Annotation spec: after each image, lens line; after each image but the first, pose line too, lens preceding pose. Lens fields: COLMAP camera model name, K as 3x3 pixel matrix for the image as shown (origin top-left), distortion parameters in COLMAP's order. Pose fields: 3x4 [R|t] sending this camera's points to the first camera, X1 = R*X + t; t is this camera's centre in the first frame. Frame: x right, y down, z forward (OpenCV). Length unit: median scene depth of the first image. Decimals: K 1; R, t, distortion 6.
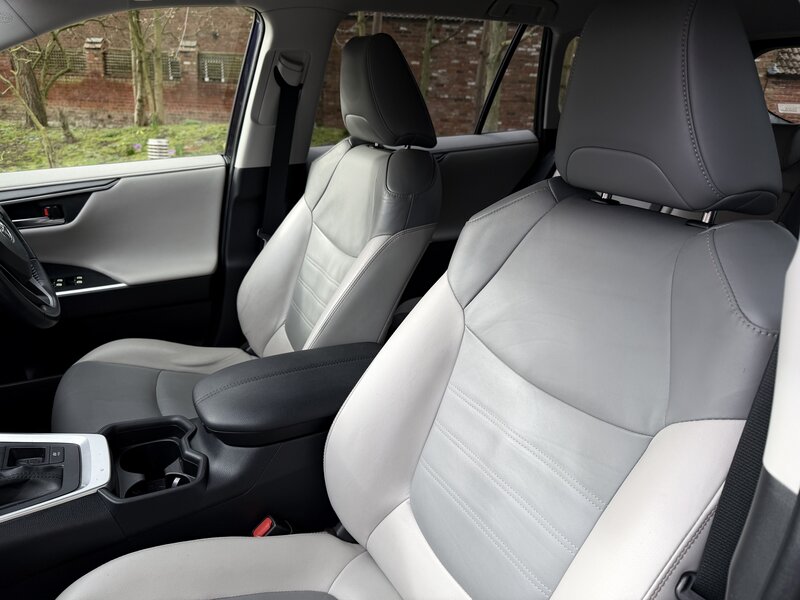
lens RADIAL K [[563.9, 0, 398.8], [0, 563.9, 303.3], [0, 0, 1]] dist [0.038879, -0.055267]
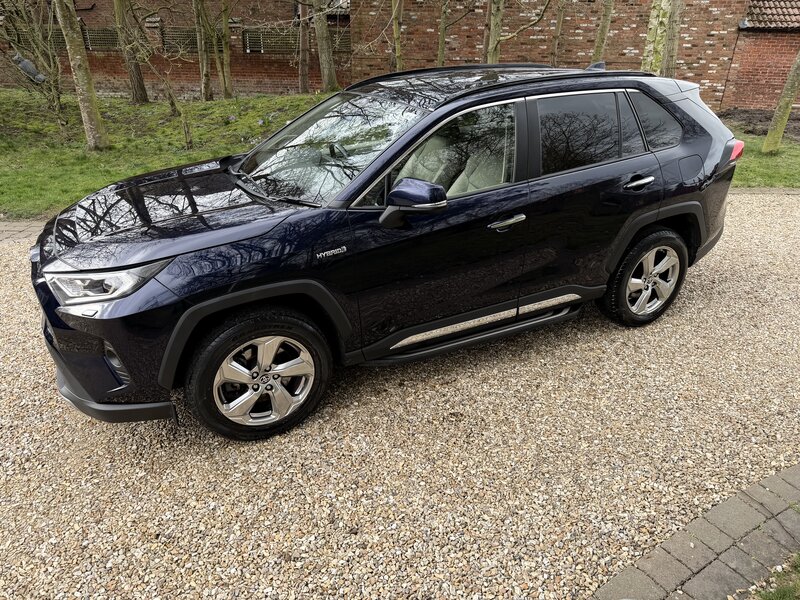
lens RADIAL K [[555.6, 0, 397.1], [0, 555.6, 299.9], [0, 0, 1]] dist [0.033316, -0.038048]
pose [[0.999182, -0.025207, -0.031622, -0.030073], [0.027637, 0.996498, 0.078912, 0.058133], [0.029522, -0.079722, 0.996380, -0.323850]]
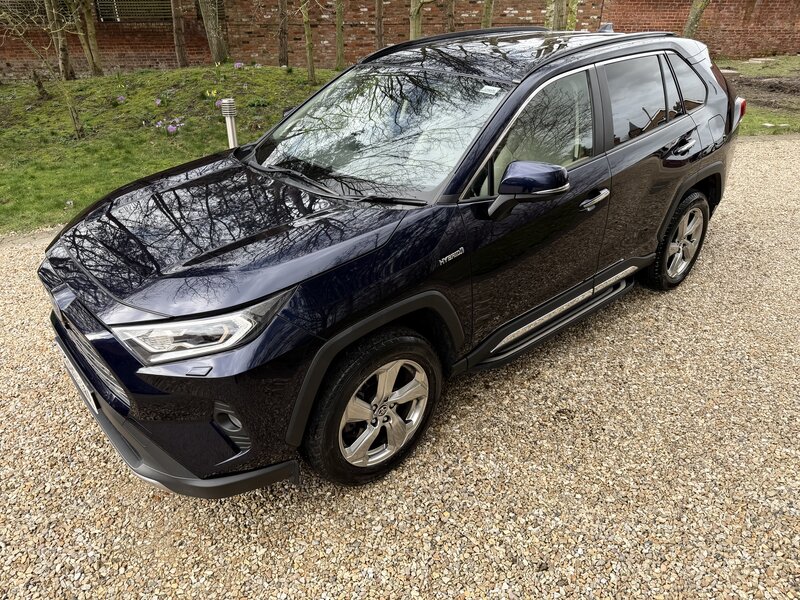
lens RADIAL K [[560.0, 0, 399.1], [0, 560.0, 296.8], [0, 0, 1]] dist [0.008659, -0.006411]
pose [[0.973007, -0.149432, 0.175860, -0.147014], [0.125154, 0.981935, 0.141913, 0.033902], [-0.193889, -0.116073, 0.974132, -0.274986]]
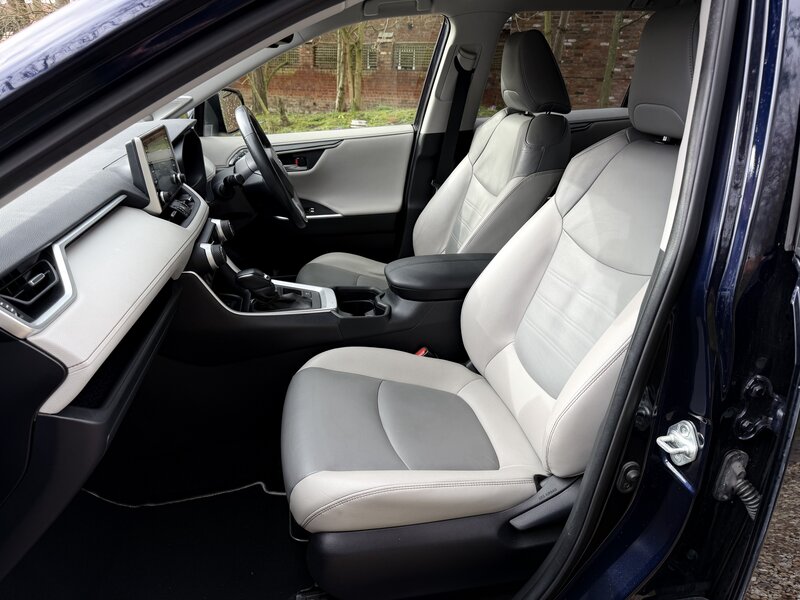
lens RADIAL K [[556.1, 0, 400.0], [0, 556.1, 300.0], [0, 0, 1]] dist [0.106441, -0.214733]
pose [[0.954165, 0.087179, -0.286302, 0.014380], [-0.081389, 0.996166, 0.032086, 0.020593], [0.288001, -0.007313, 0.957602, -0.052265]]
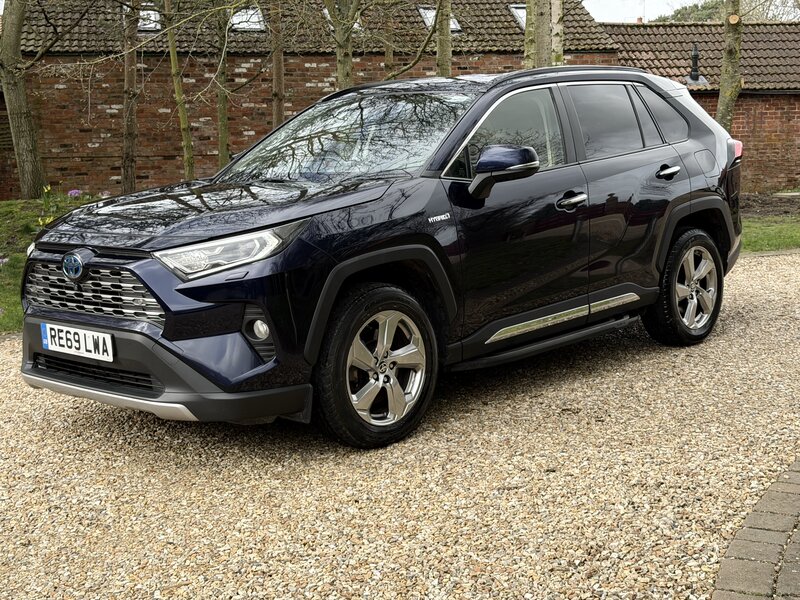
lens RADIAL K [[1102.6, 0, 400.0], [0, 1102.6, 300.0], [0, 0, 1]] dist [-0.011871, 0.699045]
pose [[0.942144, -0.118243, 0.313660, -0.272260], [0.183432, 0.965048, -0.187174, 0.195320], [-0.280565, 0.233881, 0.930904, -0.526518]]
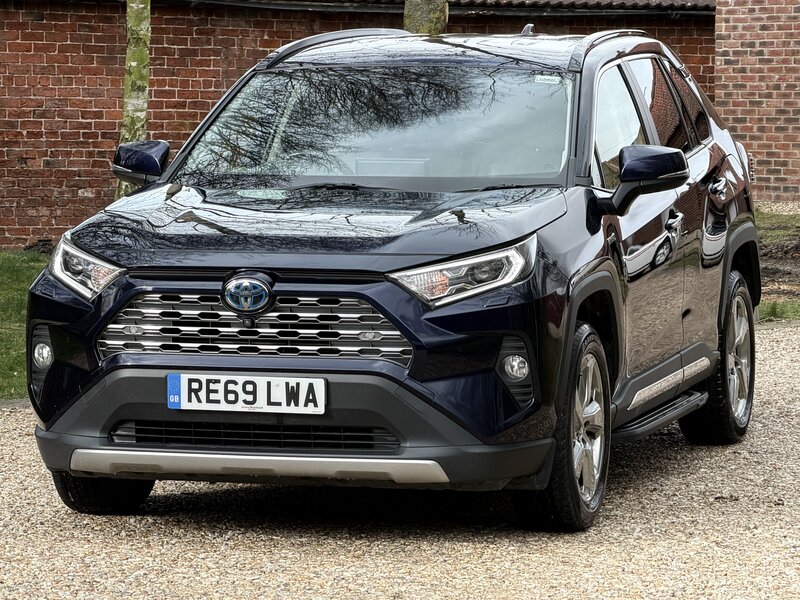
lens RADIAL K [[3587.1, 0, 400.0], [0, 3587.1, 300.0], [0, 0, 1]] dist [0.234931, 2.123295]
pose [[0.704375, -0.087293, 0.704440, -1.111732], [0.277915, 0.947098, -0.160527, 0.277991], [-0.653161, 0.308846, 0.691372, -0.926033]]
